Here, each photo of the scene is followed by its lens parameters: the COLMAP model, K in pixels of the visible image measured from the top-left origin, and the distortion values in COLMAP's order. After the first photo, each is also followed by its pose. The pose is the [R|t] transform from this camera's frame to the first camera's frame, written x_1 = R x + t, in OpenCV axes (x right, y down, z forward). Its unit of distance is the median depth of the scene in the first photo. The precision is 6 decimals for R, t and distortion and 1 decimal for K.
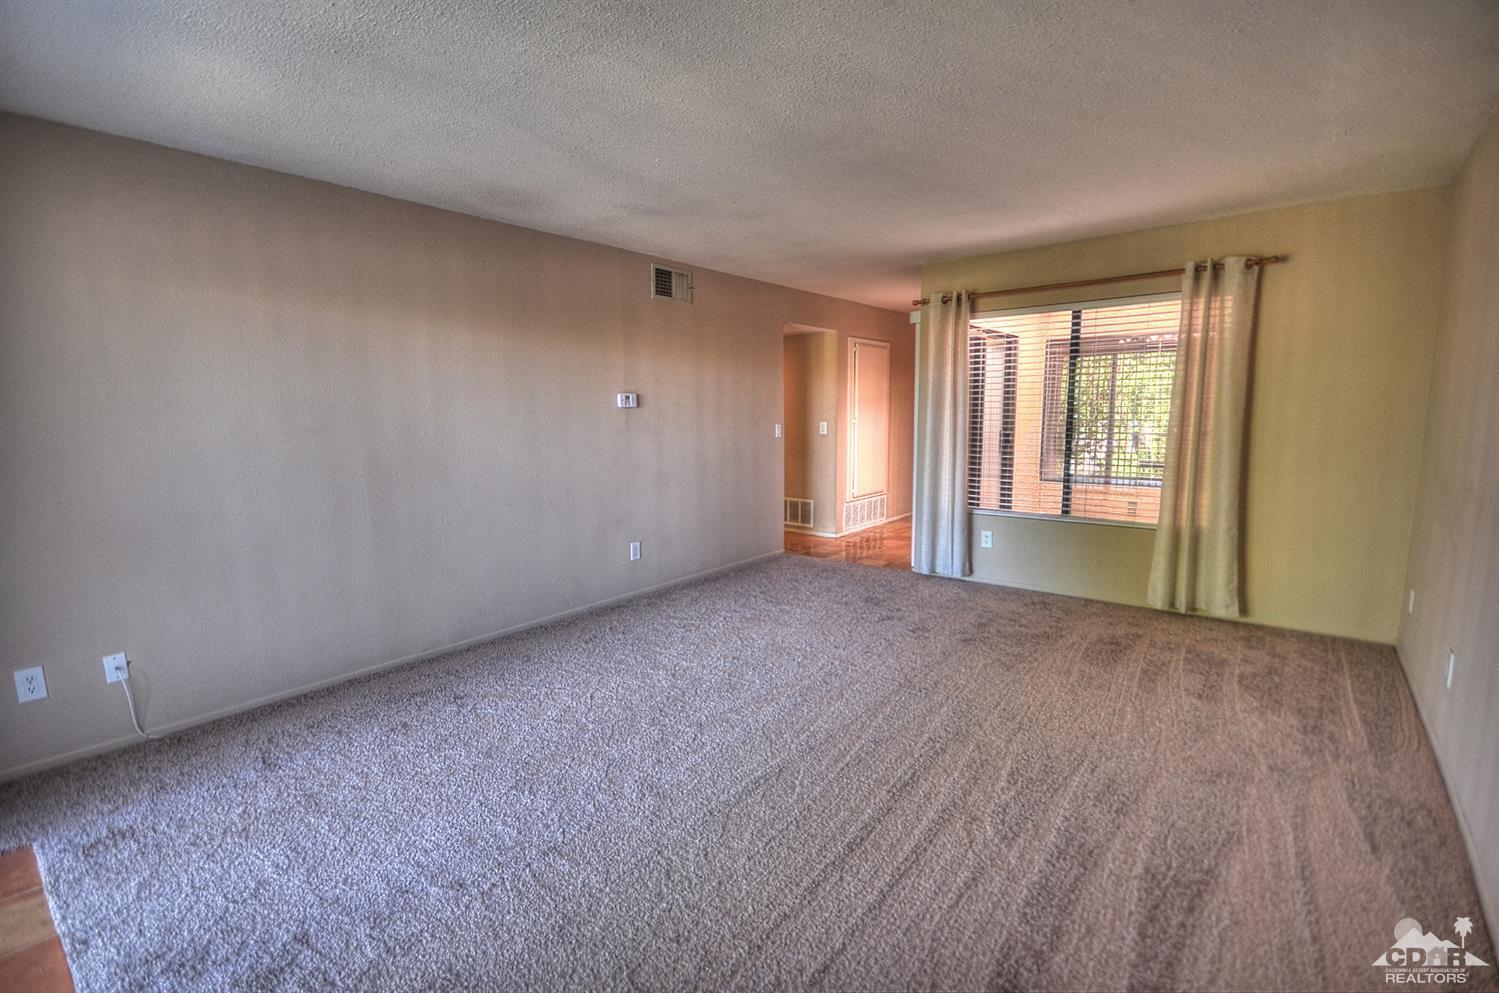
lens RADIAL K [[681.2, 0, 760.7], [0, 681.2, 495.5], [0, 0, 1]] dist [-0.003851, -0.000313]
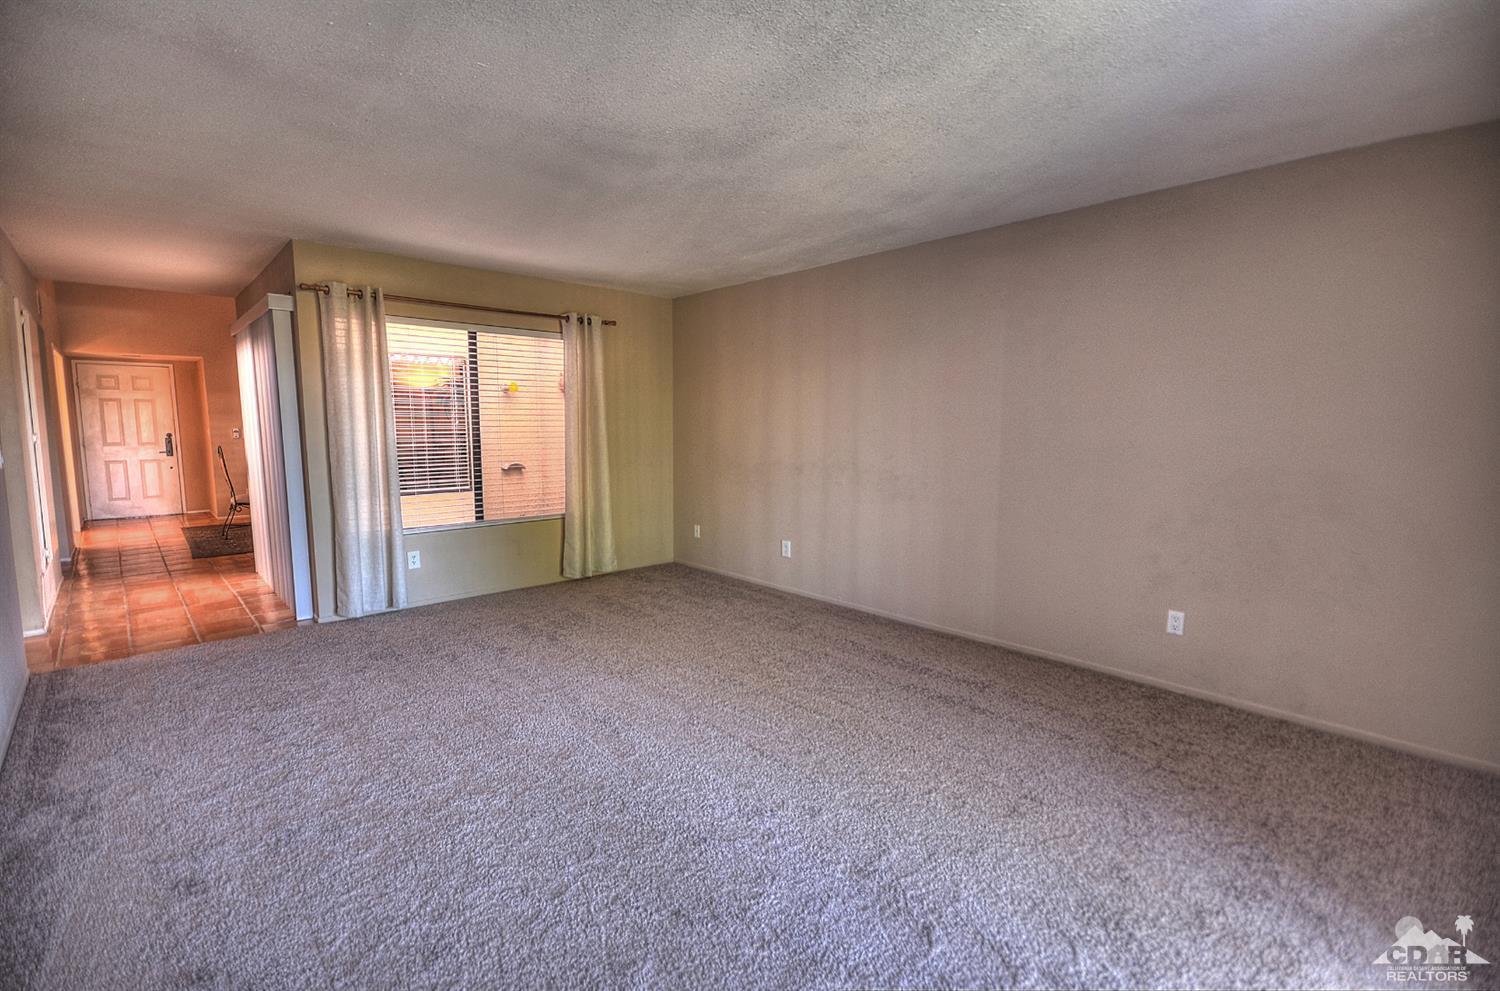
lens RADIAL K [[665.0, 0, 755.4], [0, 665.0, 499.8], [0, 0, 1]] dist [-0.002401, -0.001395]
pose [[0.120790, -0.102040, 0.987420, -0.549290], [0.115715, 0.989369, 0.088086, -0.047535], [-0.985911, 0.103619, 0.131314, 0.440992]]
